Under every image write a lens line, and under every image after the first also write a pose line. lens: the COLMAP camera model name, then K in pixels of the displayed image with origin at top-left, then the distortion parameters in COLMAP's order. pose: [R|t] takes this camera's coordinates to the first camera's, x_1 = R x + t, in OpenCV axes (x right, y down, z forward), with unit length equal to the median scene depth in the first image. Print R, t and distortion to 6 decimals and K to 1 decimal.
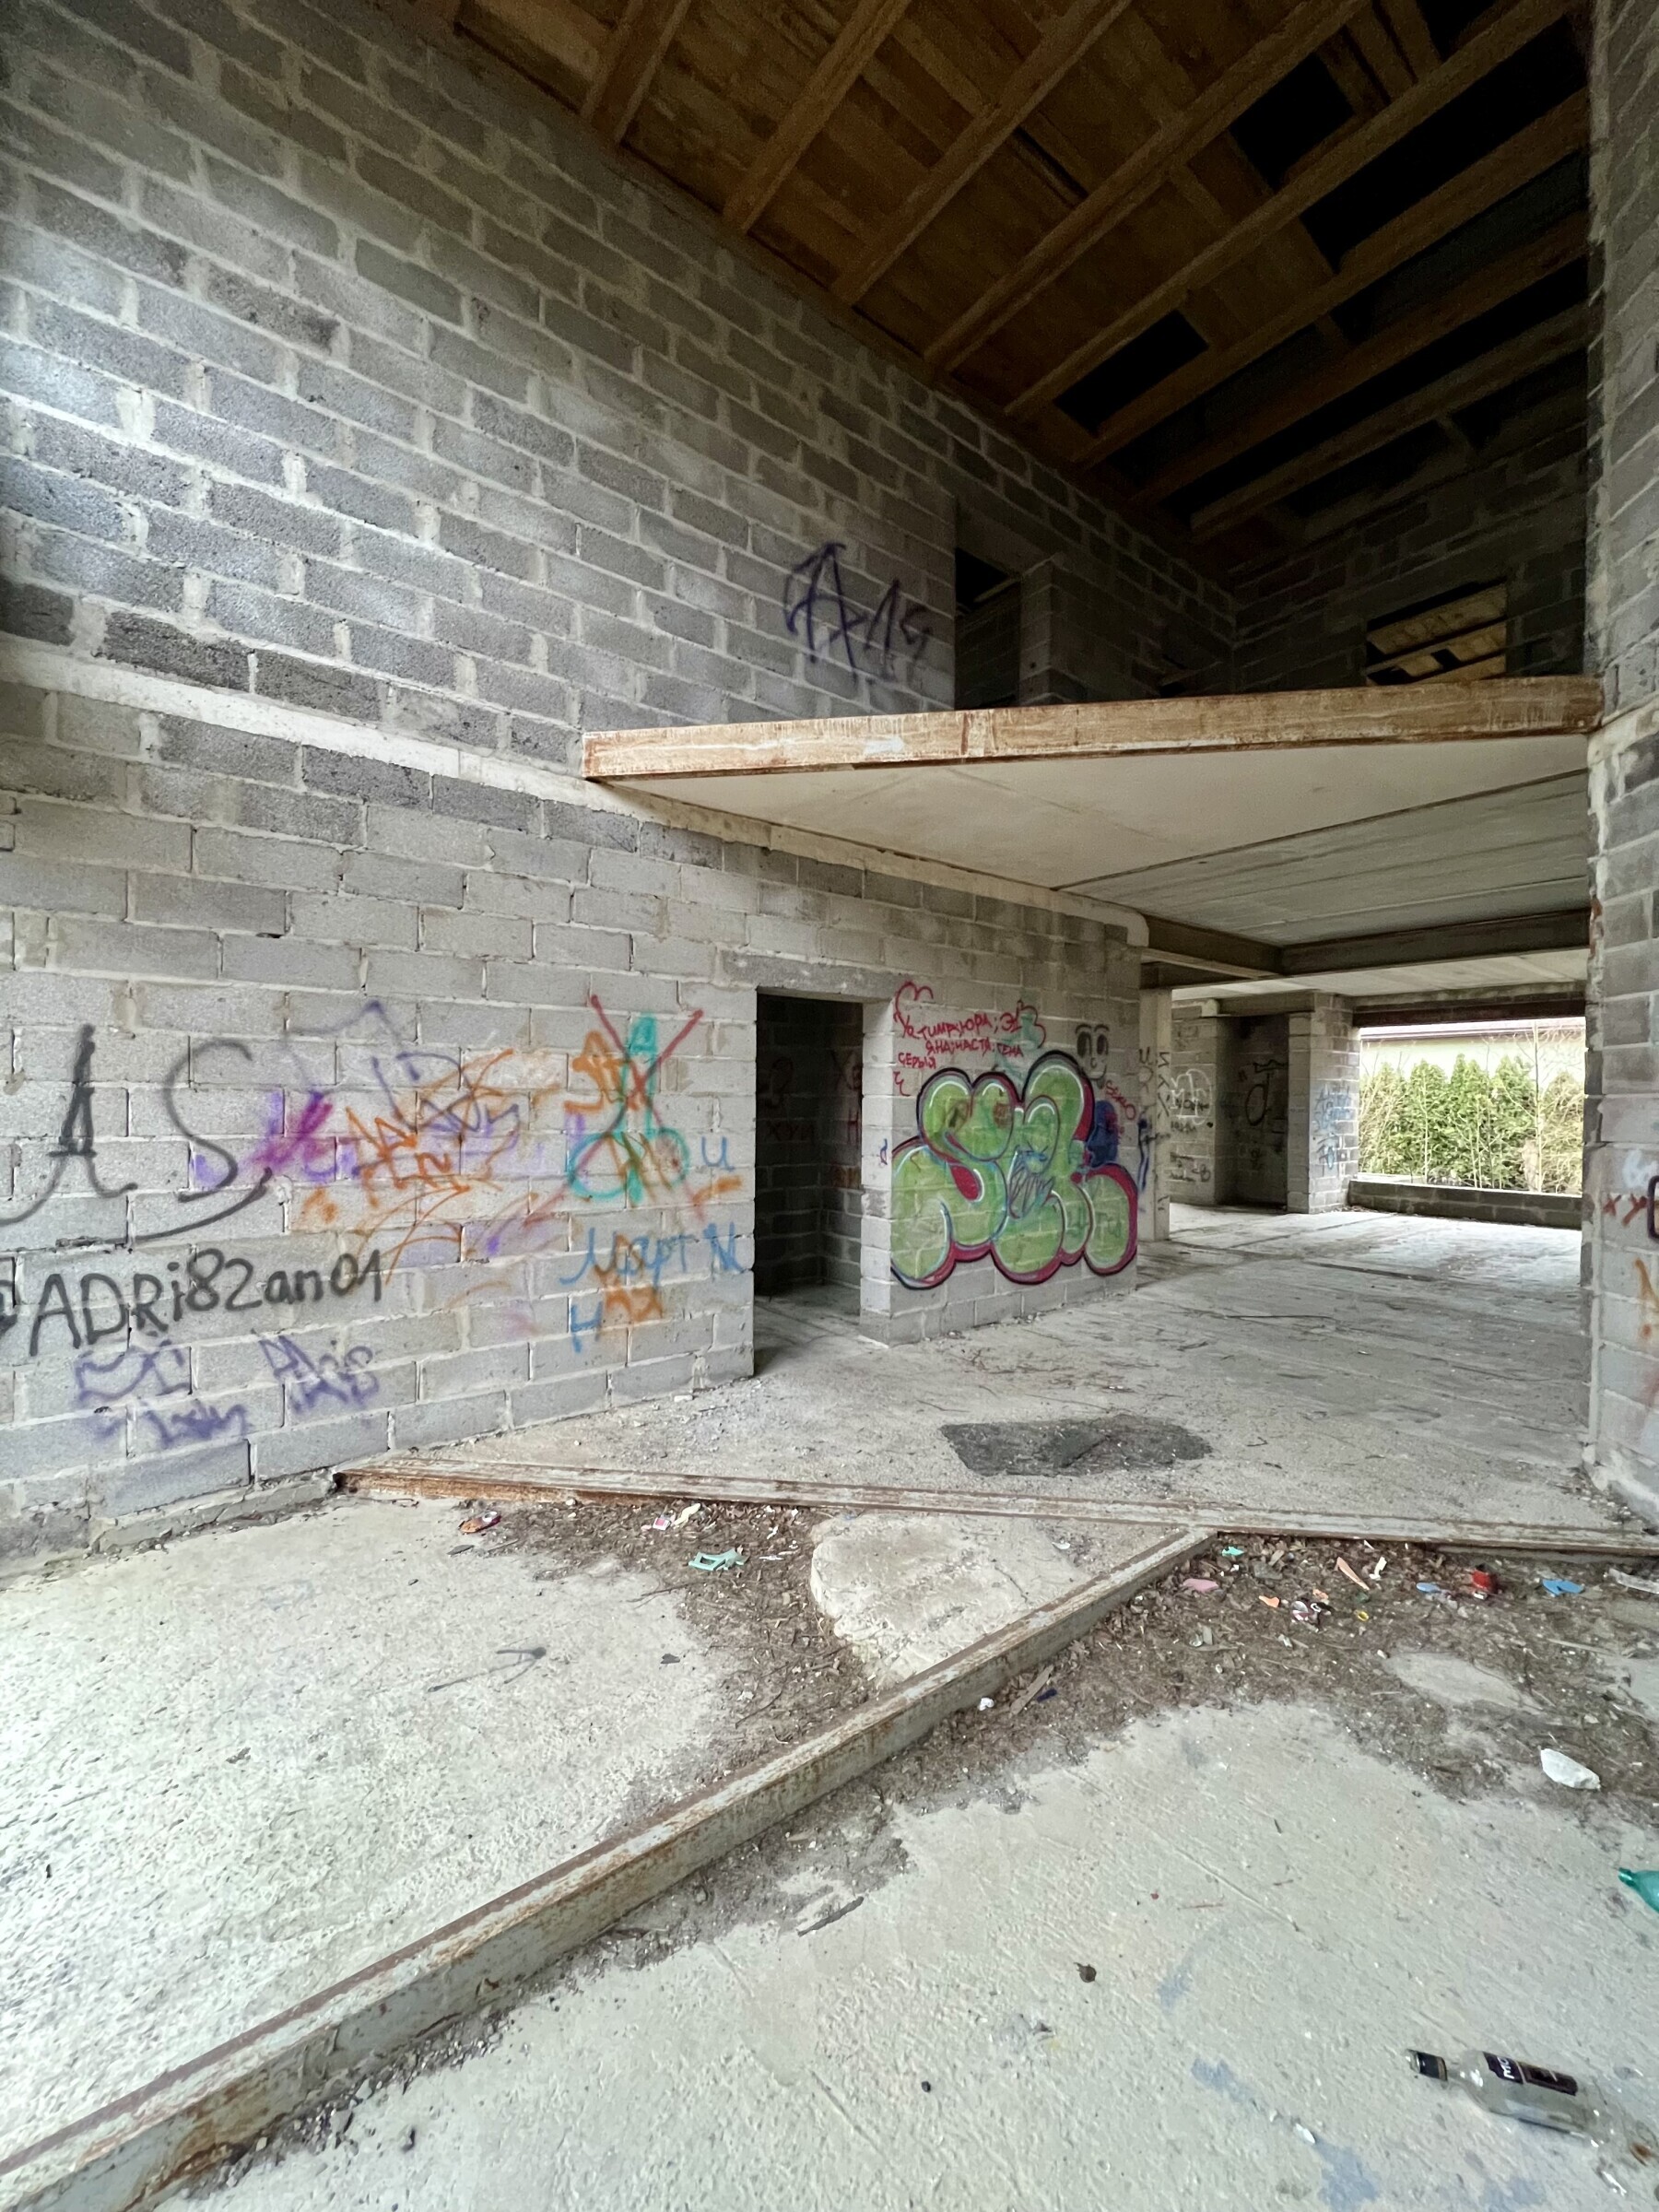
lens RADIAL K [[888.8, 0, 831.4], [0, 888.8, 1104.0], [0, 0, 1]] dist [-0.000450, -0.000008]
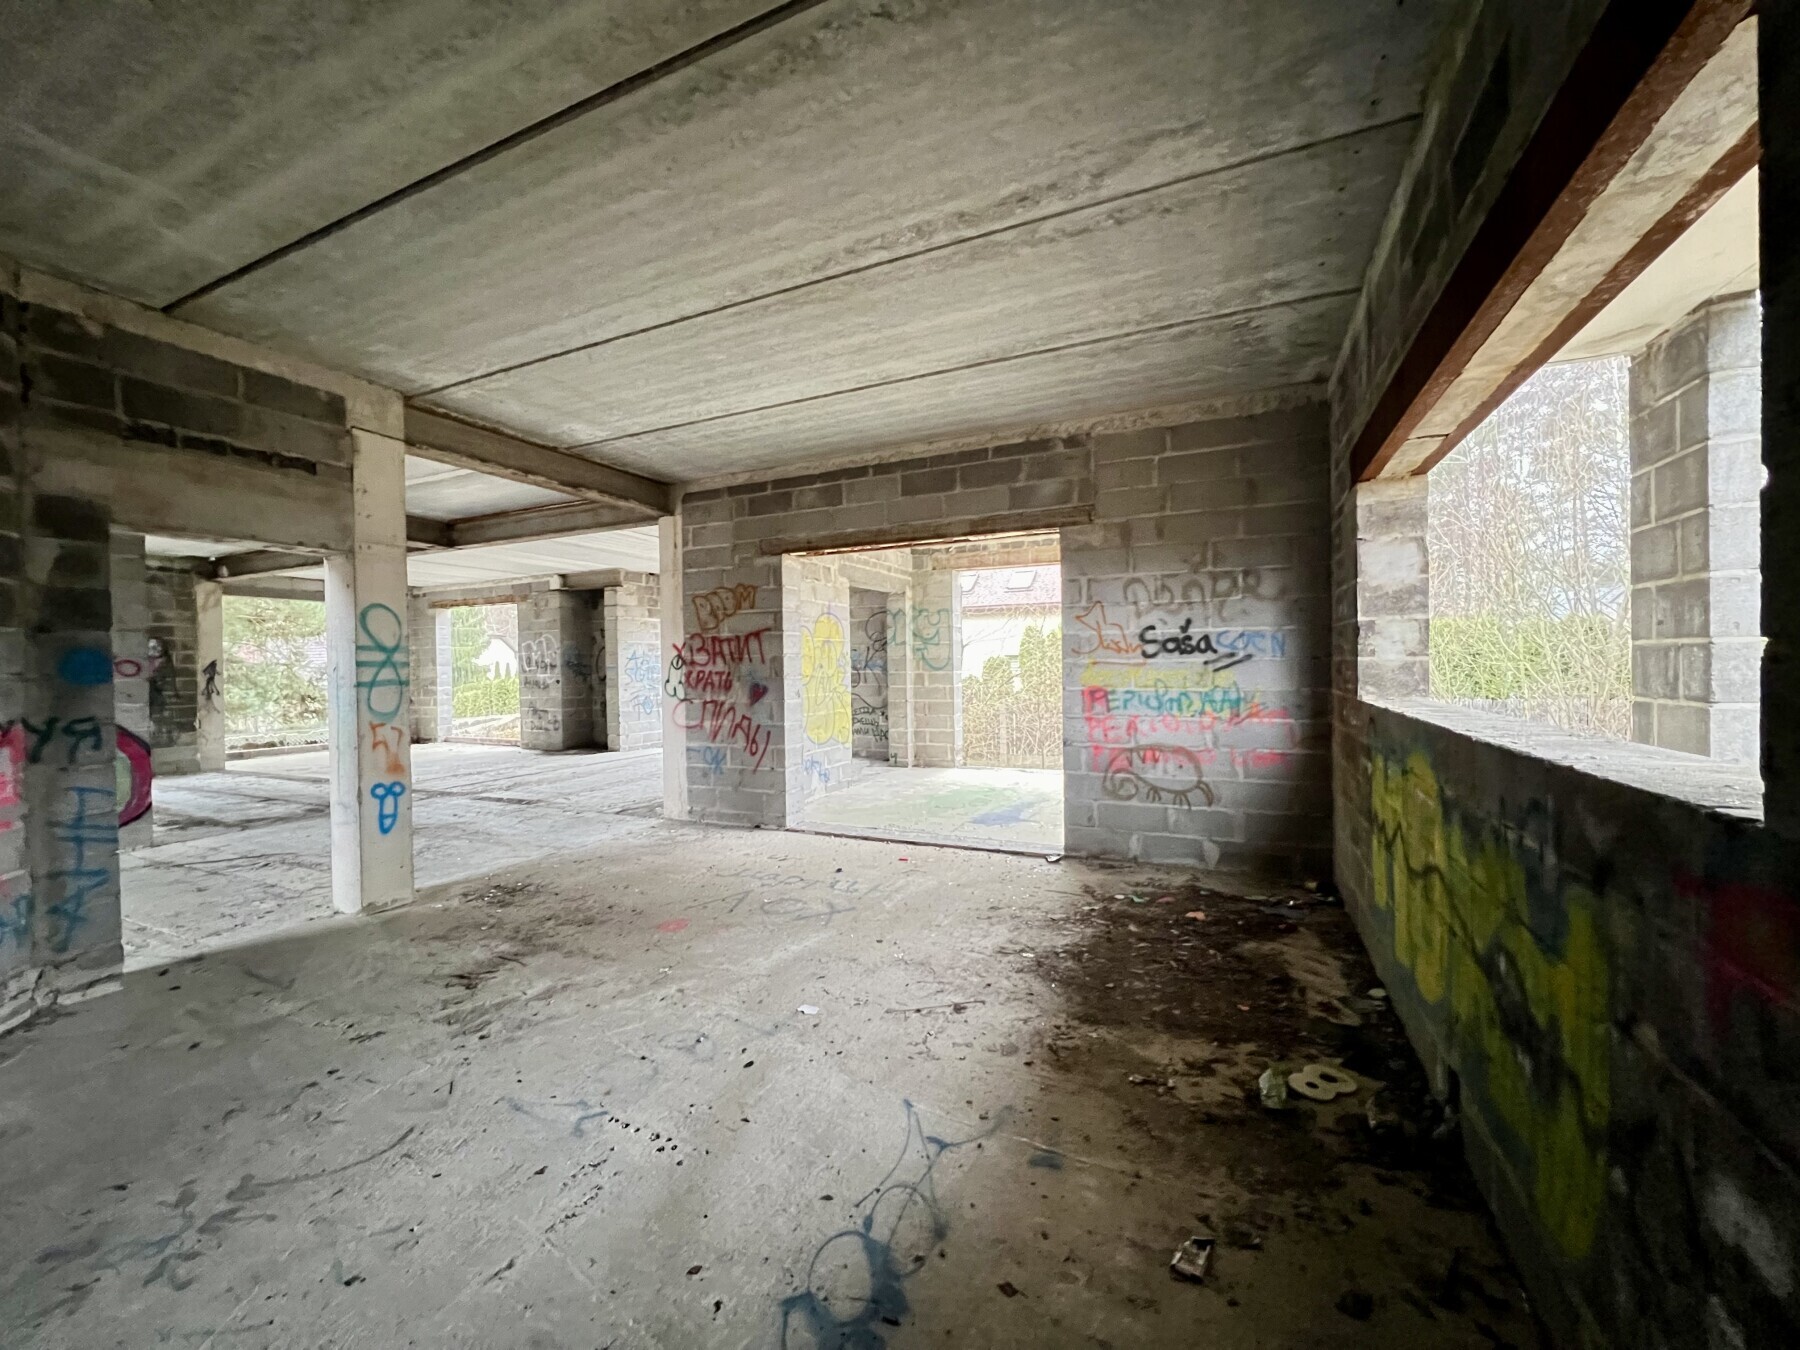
lens RADIAL K [[723.7, 0, 896.6], [0, 723.7, 673.2], [0, 0, 1]] dist [-0.001669, -0.000019]
pose [[0.892895, -0.023069, 0.449674, 0.396018], [0.022498, 0.999725, 0.006615, 0.015826], [-0.449703, 0.004210, 0.893168, -0.051326]]
